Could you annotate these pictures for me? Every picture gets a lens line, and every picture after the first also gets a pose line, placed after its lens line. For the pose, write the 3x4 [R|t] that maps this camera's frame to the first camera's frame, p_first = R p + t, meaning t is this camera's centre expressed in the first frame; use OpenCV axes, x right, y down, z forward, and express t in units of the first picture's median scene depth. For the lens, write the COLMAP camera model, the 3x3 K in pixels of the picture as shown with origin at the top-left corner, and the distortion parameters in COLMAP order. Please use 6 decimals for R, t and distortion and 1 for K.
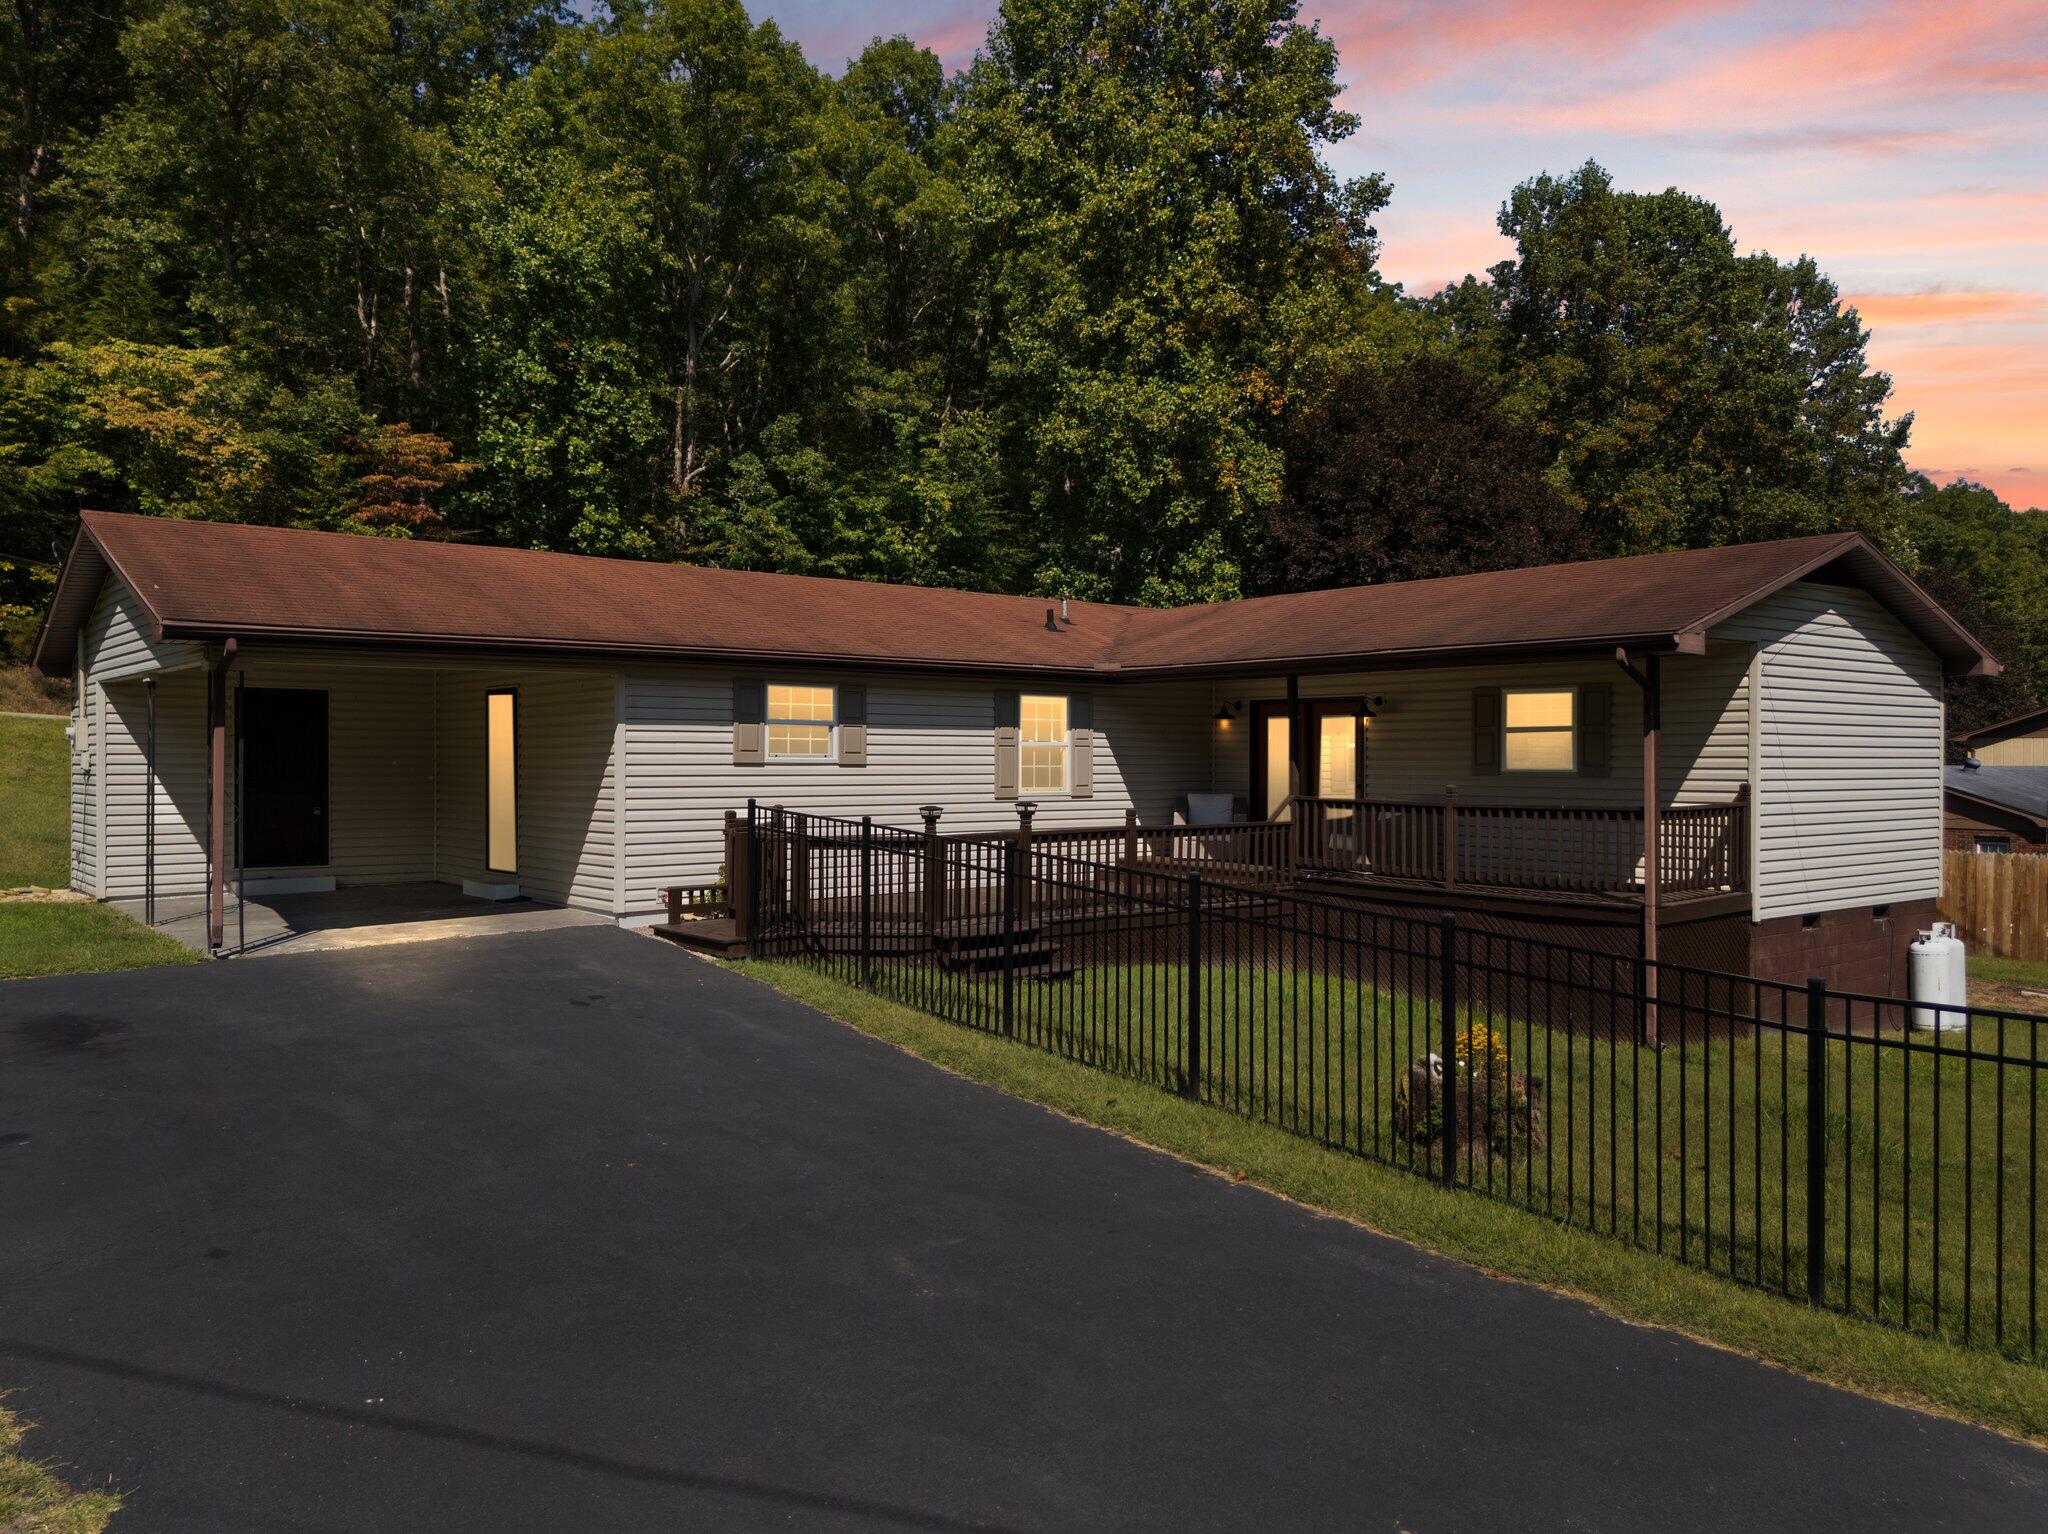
lens RADIAL K [[1509.0, 0, 1024.0], [0, 1509.0, 767.0], [0, 0, 1]] dist [0.121754, -0.152965]
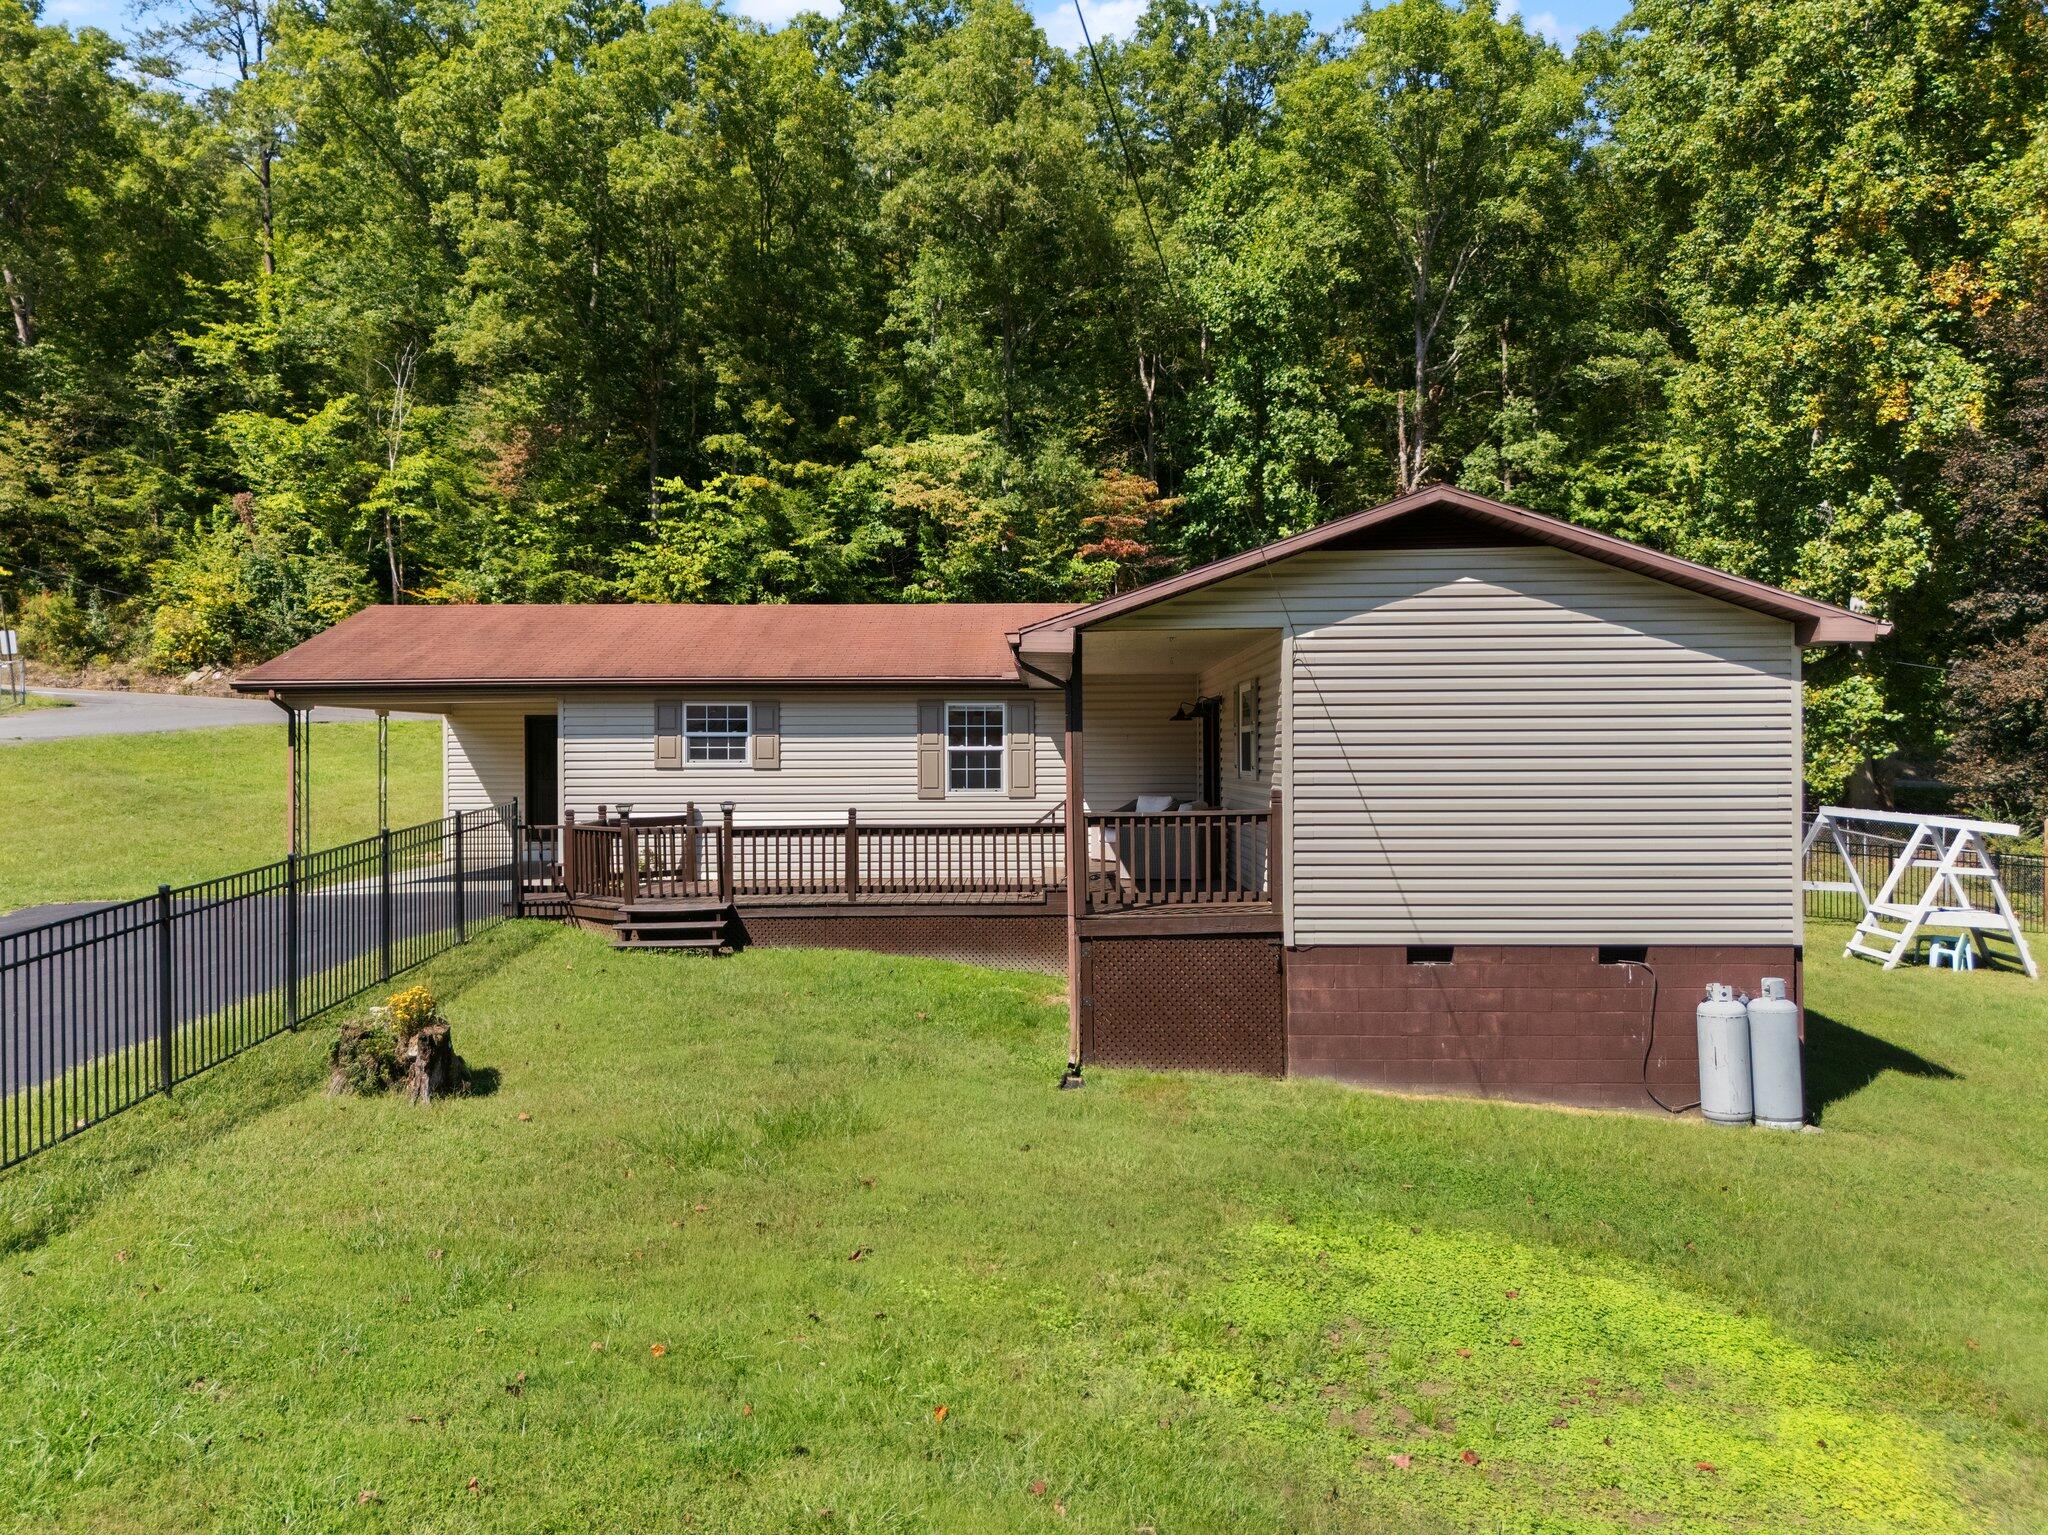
lens RADIAL K [[1509.0, 0, 1024.0], [0, 1509.0, 767.5], [0, 0, 1]] dist [0.121754, -0.152965]
pose [[0.754804, 0.005164, -0.655930, 0.320360], [-0.002827, 0.999985, 0.004620, -0.002618], [0.655944, -0.001633, 0.754808, 0.078108]]
